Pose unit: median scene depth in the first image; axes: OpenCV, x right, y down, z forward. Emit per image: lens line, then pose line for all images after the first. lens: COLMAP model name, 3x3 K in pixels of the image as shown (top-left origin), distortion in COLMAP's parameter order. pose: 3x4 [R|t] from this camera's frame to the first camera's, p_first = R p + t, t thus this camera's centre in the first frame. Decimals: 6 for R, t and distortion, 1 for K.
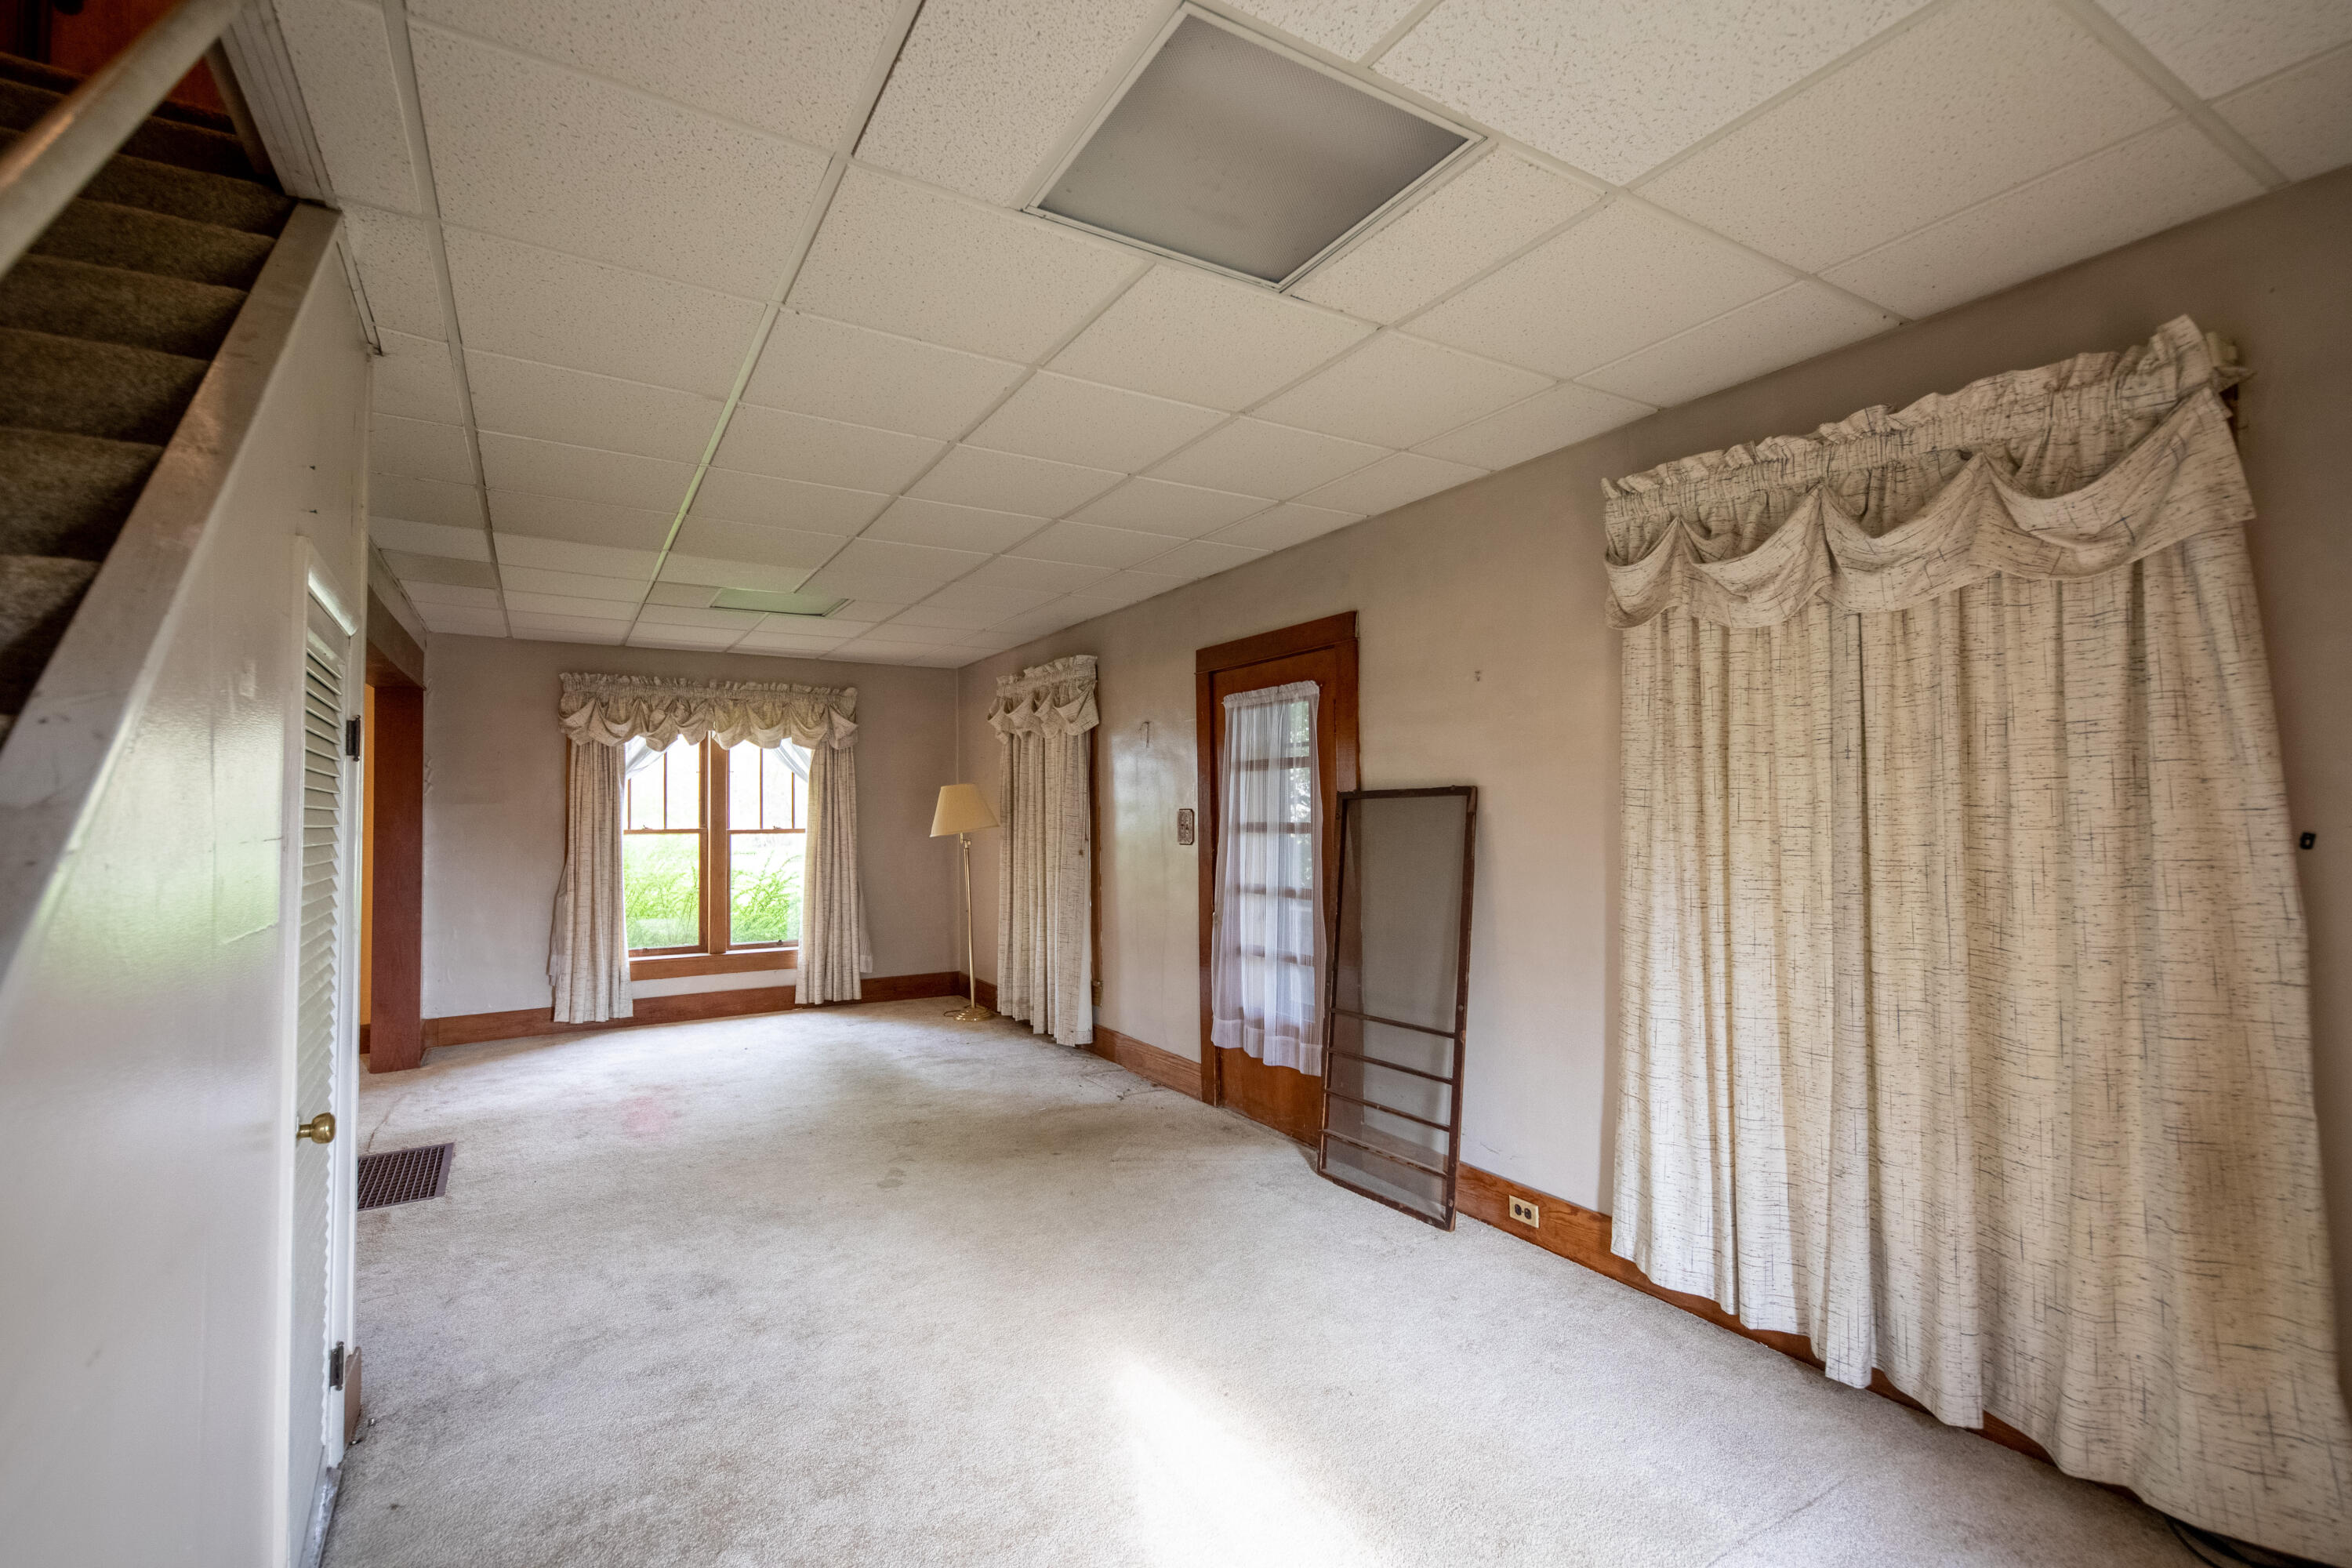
lens RADIAL K [[1053.3, 0, 1180.1], [0, 1053.3, 791.1], [0, 0, 1]] dist [0.013232, 0.000451]
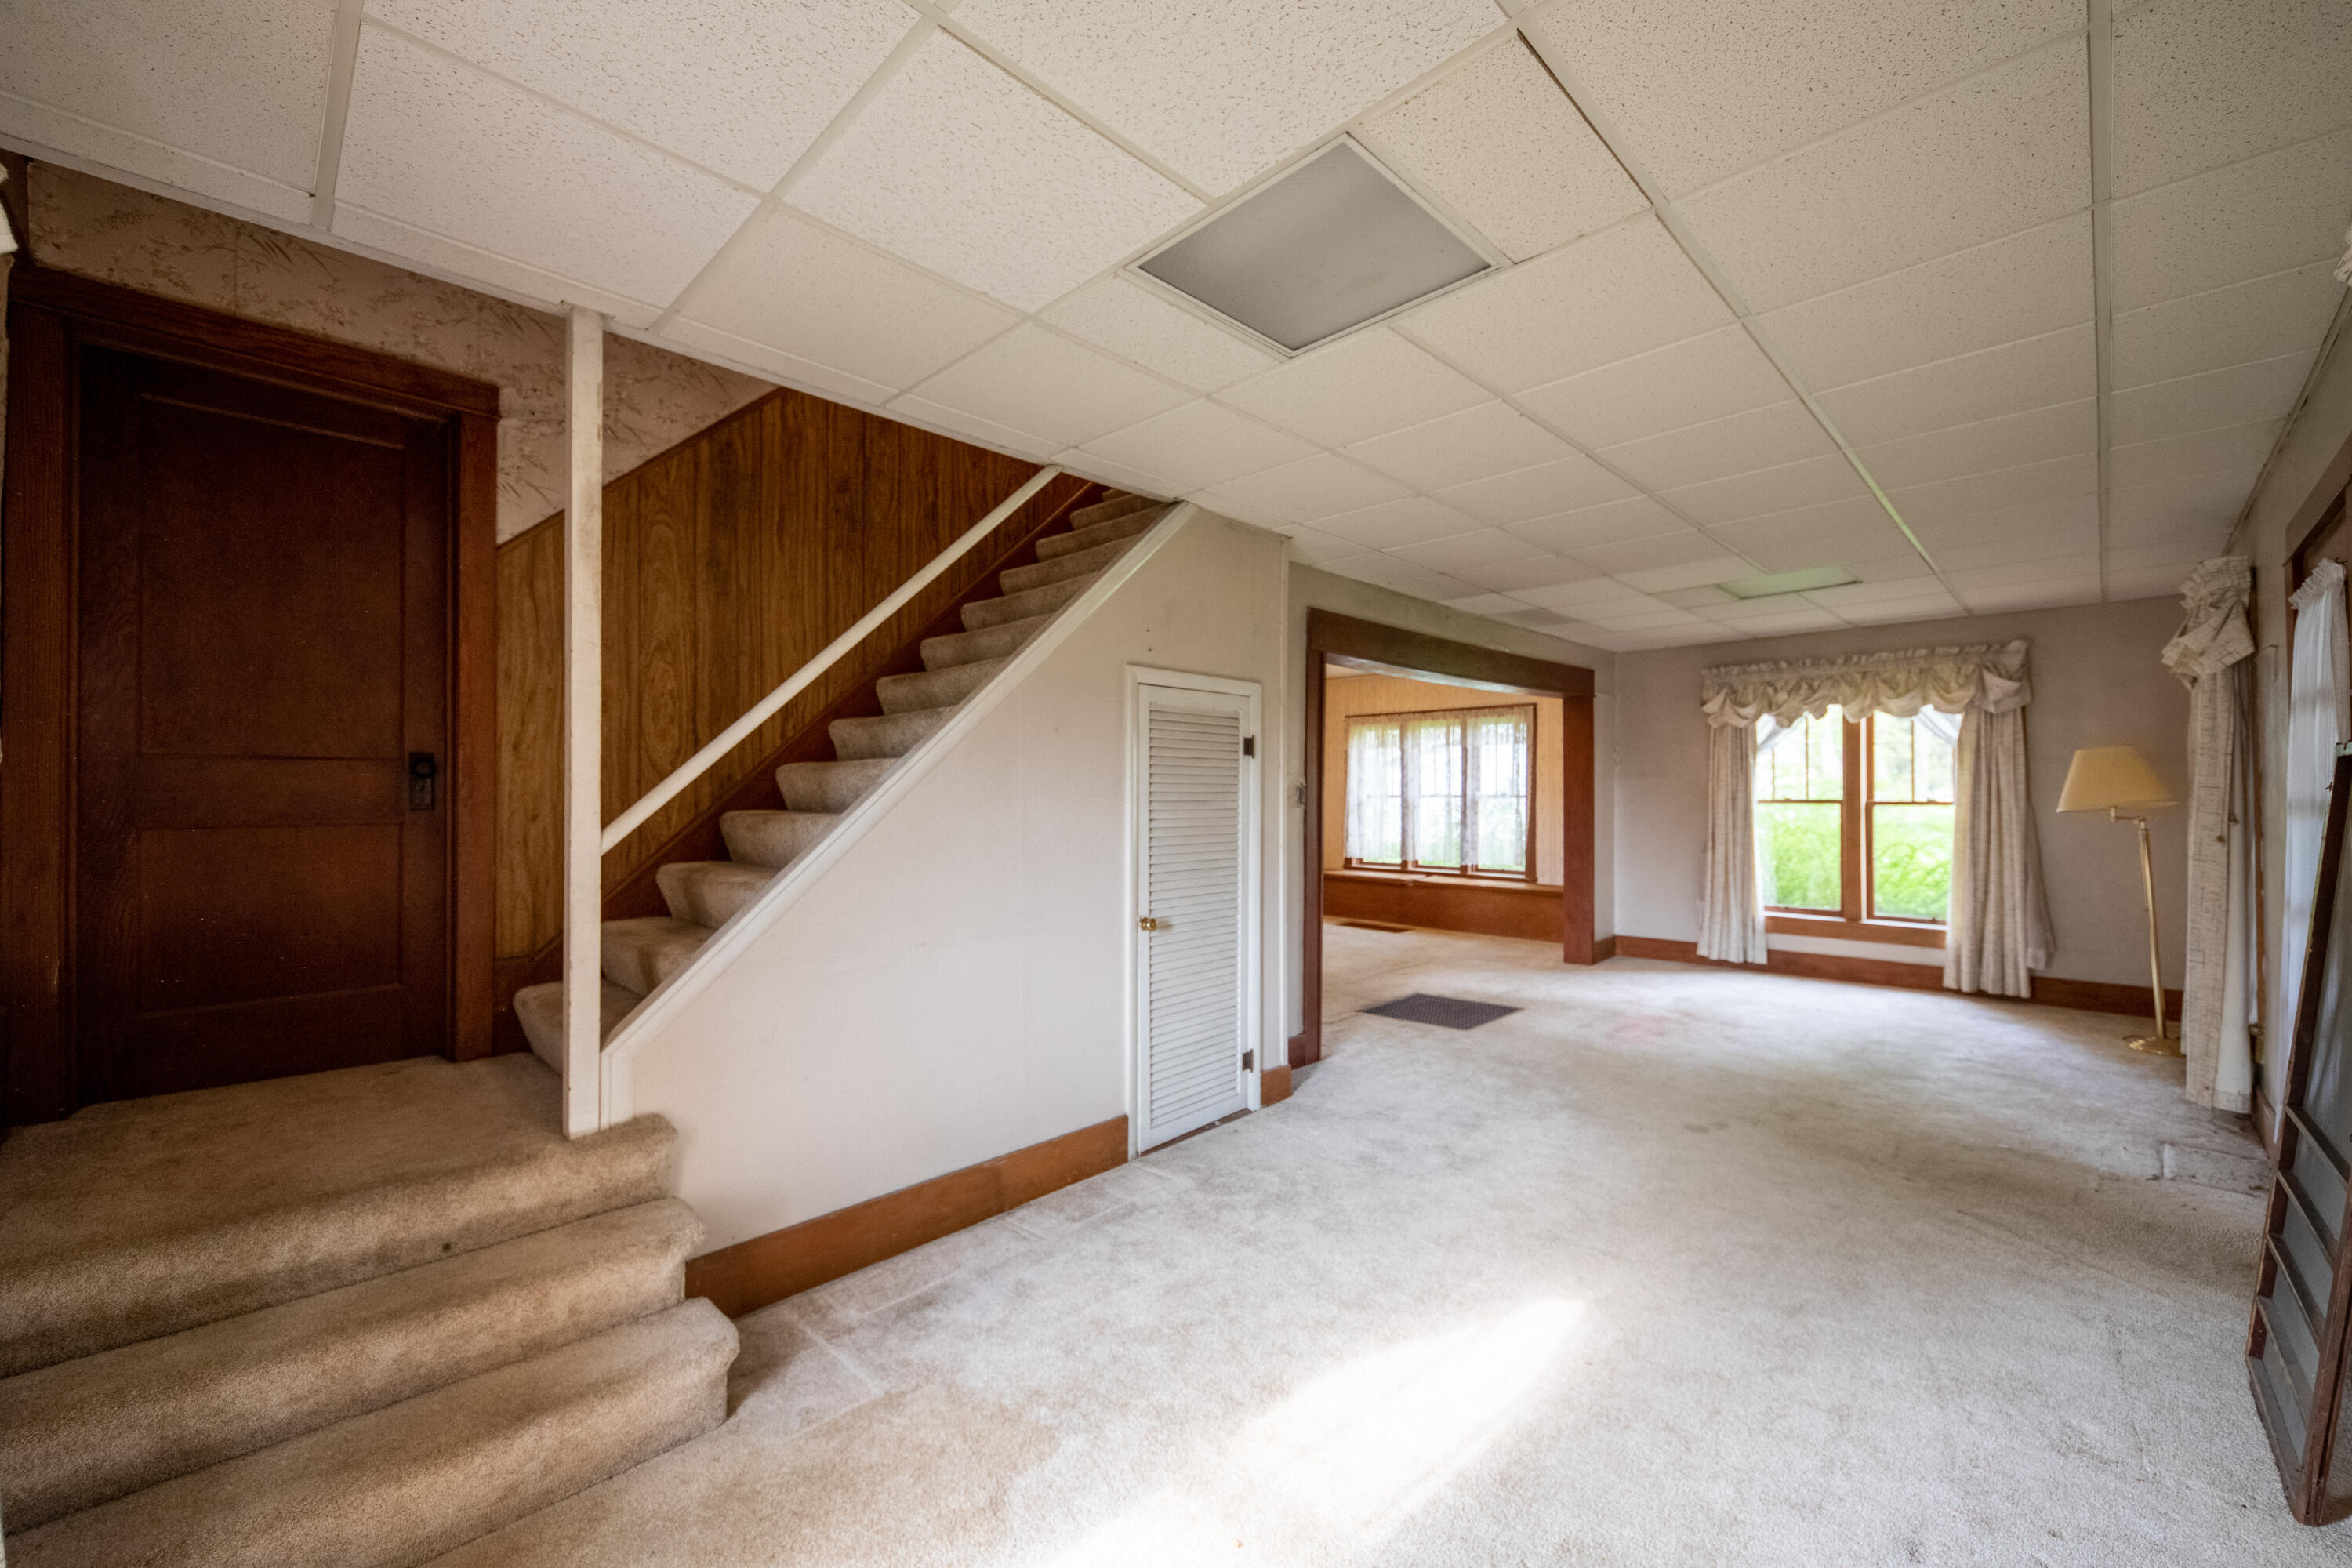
lens RADIAL K [[924.6, 0, 1186.2], [0, 924.6, 793.8], [0, 0, 1]] dist [0.002696, -0.001579]
pose [[0.249446, 0.007483, -0.968360, 0.294485], [0.021643, 0.999677, 0.013300, 0.004061], [0.968147, -0.024276, 0.249204, 0.157232]]
